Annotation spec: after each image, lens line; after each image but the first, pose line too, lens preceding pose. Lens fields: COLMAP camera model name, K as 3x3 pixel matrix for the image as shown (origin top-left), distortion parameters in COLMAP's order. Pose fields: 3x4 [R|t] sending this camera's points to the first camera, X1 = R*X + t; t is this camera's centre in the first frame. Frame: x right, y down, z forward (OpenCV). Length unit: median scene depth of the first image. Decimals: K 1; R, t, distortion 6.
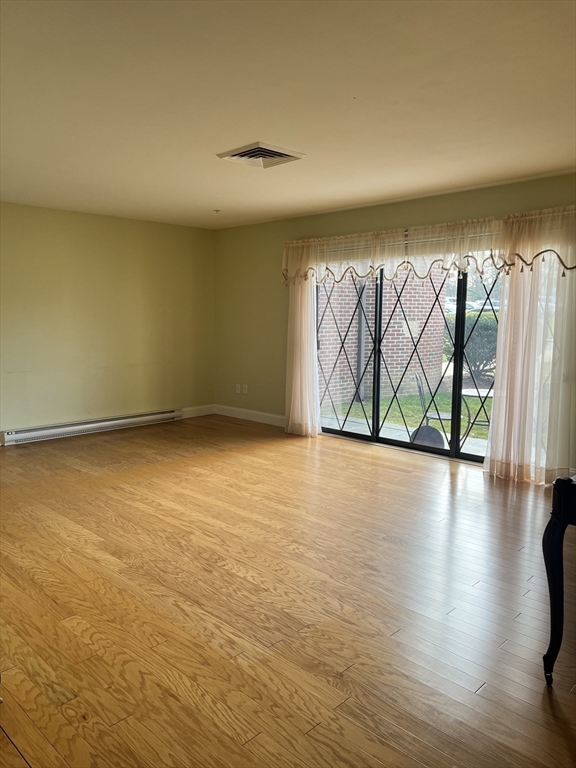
lens RADIAL K [[574.9, 0, 288.9], [0, 574.9, 385.2], [0, 0, 1]] dist [0.042872, -0.018844]
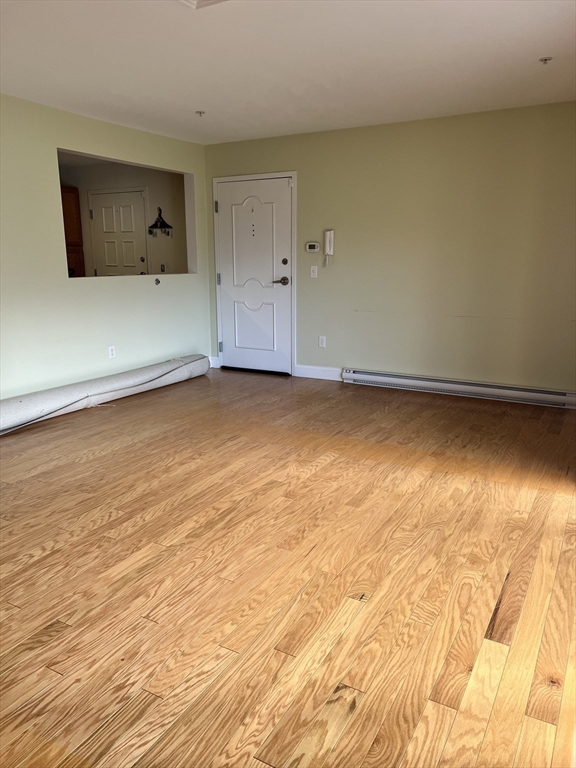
lens RADIAL K [[574.9, 0, 288.2], [0, 574.9, 382.7], [0, 0, 1]] dist [0.042872, -0.018844]
pose [[0.251577, 0.207247, -0.945388, 0.615536], [-0.114532, 0.976316, 0.183549, -0.094578], [0.961037, 0.062100, 0.269355, 0.880029]]
